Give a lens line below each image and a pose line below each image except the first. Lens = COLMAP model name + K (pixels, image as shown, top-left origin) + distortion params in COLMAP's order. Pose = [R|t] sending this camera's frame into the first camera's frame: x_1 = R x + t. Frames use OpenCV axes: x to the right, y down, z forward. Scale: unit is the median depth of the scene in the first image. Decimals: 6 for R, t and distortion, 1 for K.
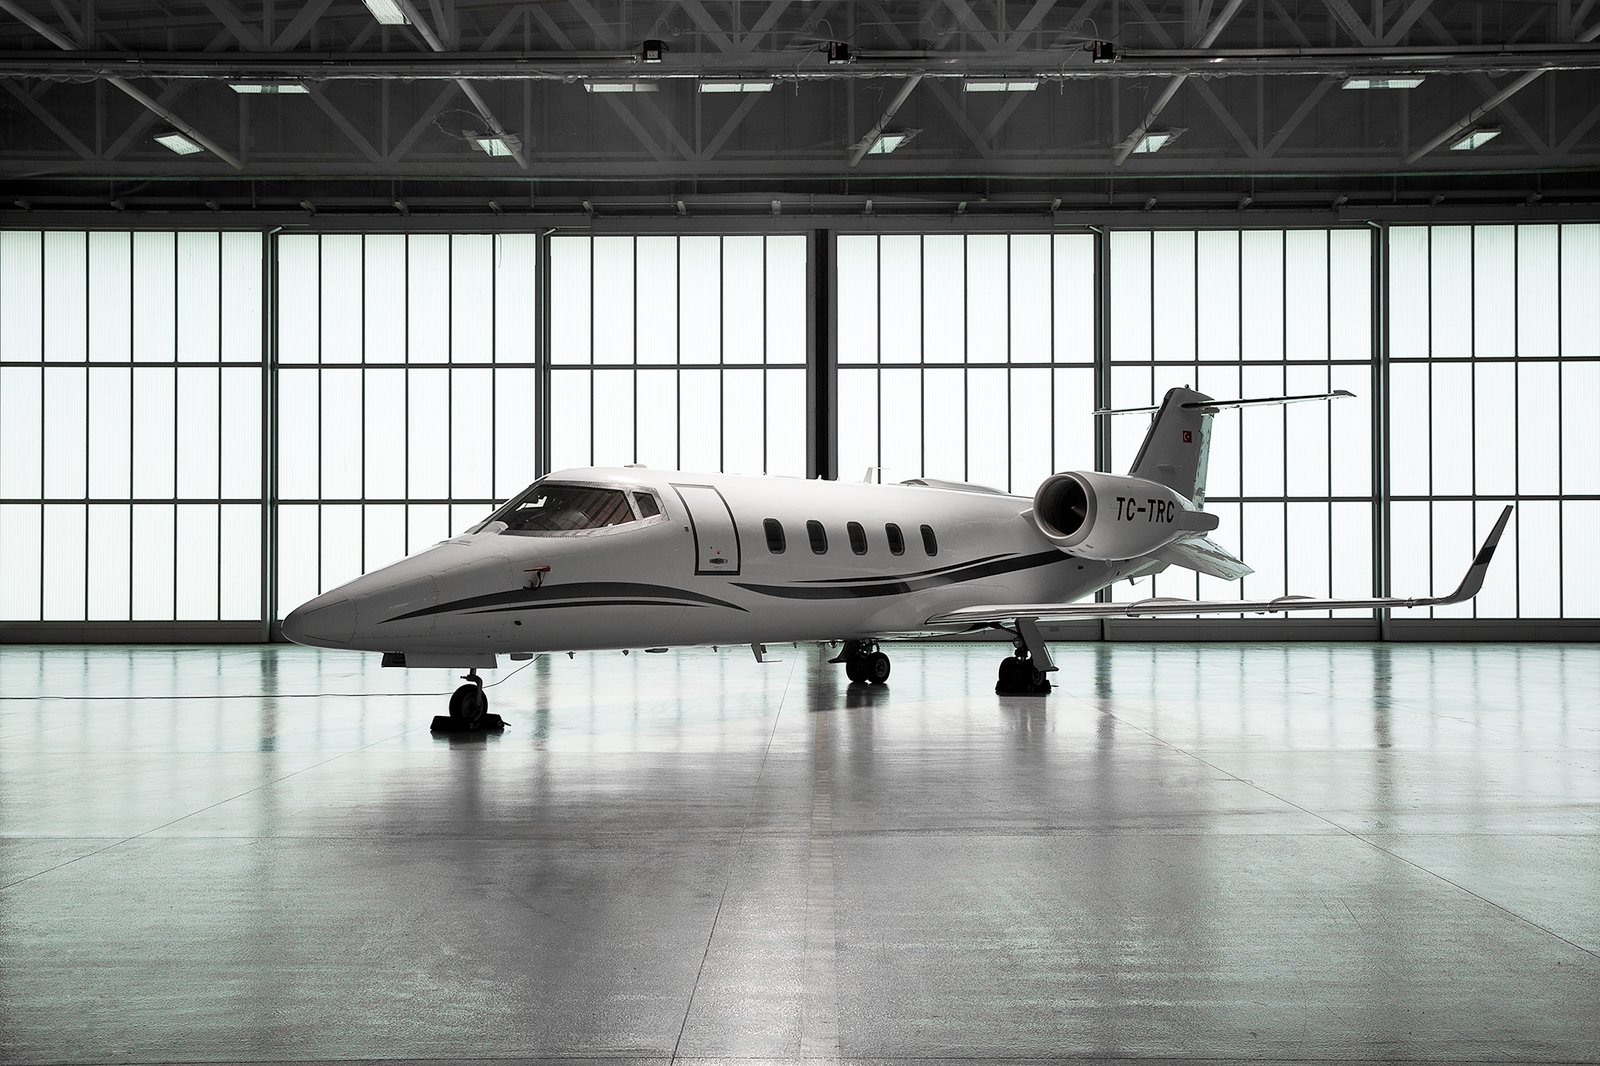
lens RADIAL K [[1552.0, 0, 800.0], [0, 1552.0, 533.0], [0, 0, 1]] dist [-0.005998, 0.003577]
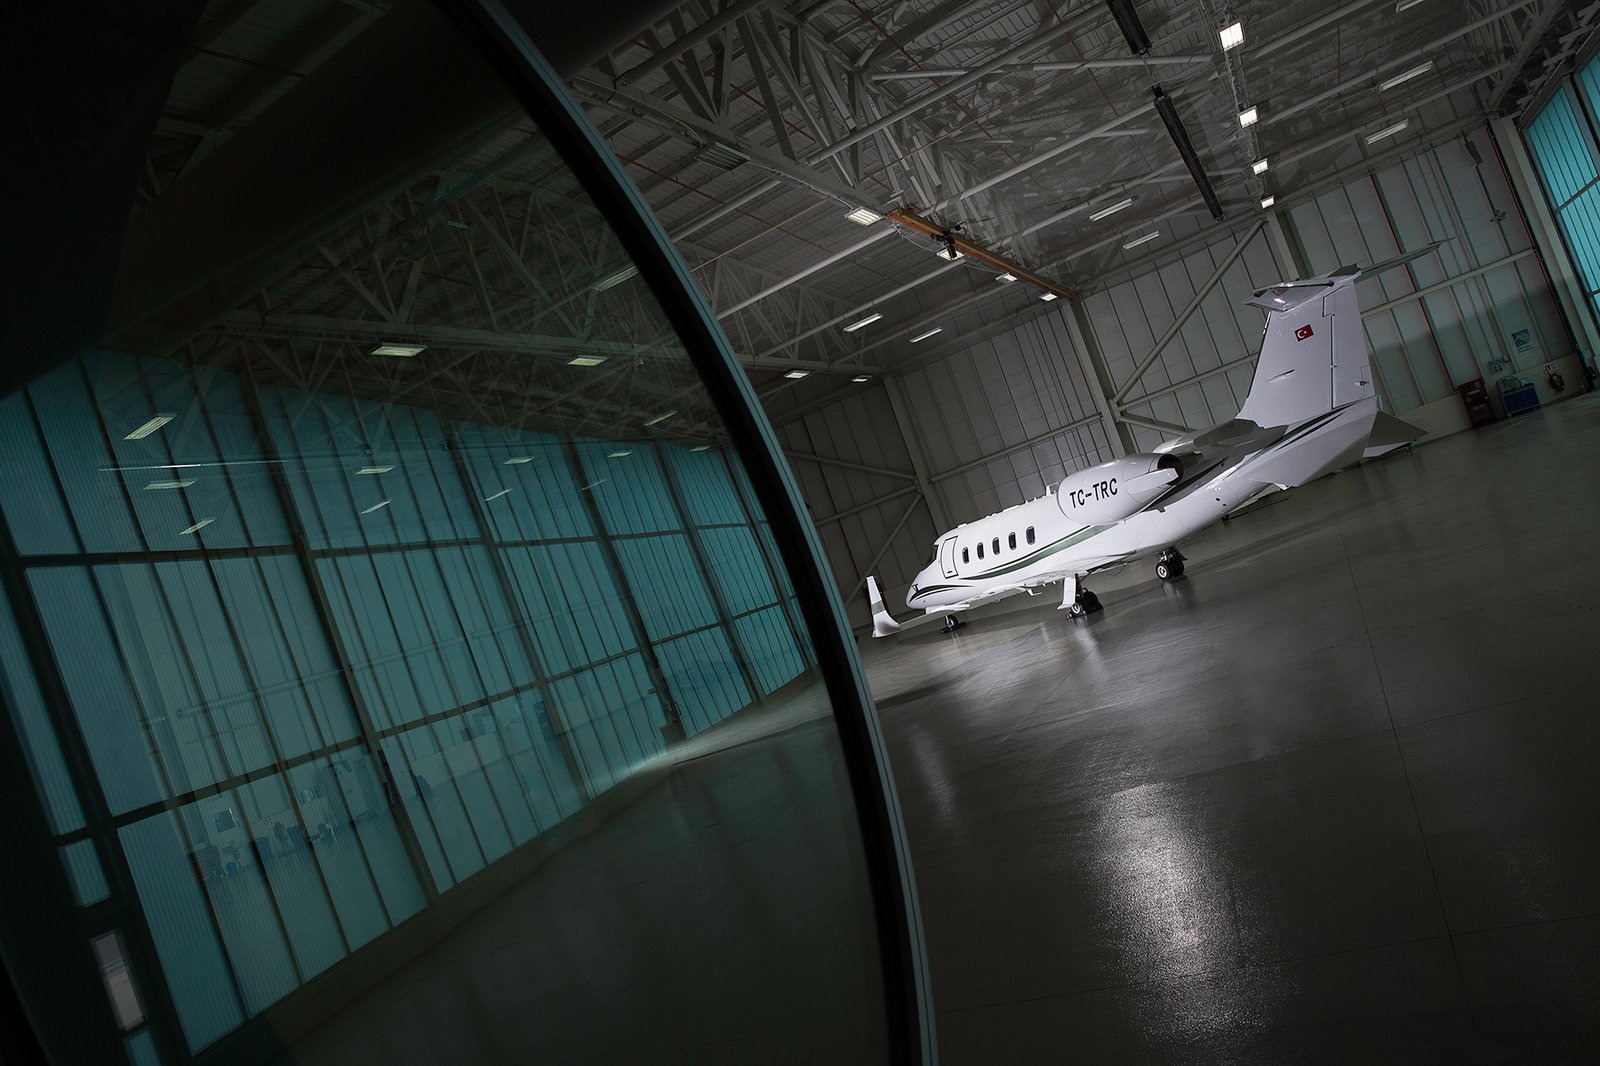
lens RADIAL K [[1125.2, 0, 800.0], [0, 1125.2, 533.0], [0, 0, 1]] dist [-0.107208, 0.092910]
pose [[-0.406256, 0.097628, -0.908529, 1.294927], [0.353220, 0.933765, -0.057605, -0.016920], [0.842729, -0.344313, -0.413832, 1.201268]]
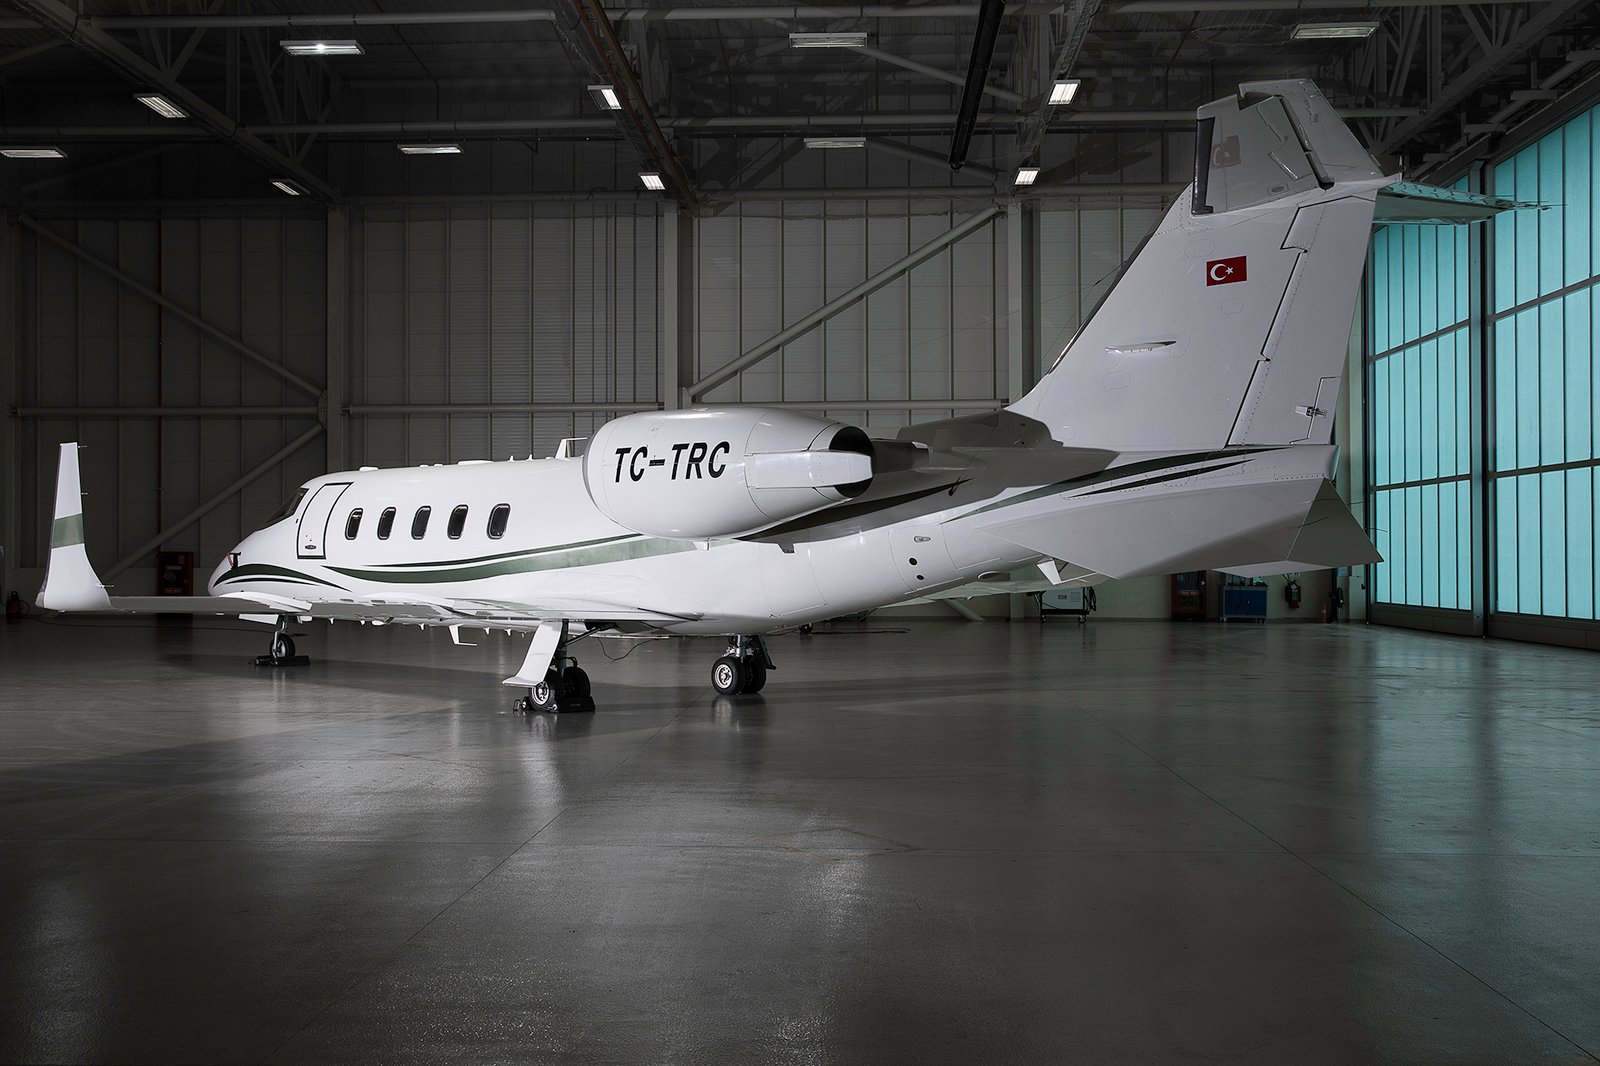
lens RADIAL K [[1552.0, 0, 800.0], [0, 1552.0, 533.0], [0, 0, 1]] dist [-0.005998, 0.003577]
pose [[-0.026888, -0.011652, -0.999571, 0.885471], [0.028792, 0.999508, -0.012426, 0.025203], [0.999224, -0.029114, -0.026539, 1.084624]]
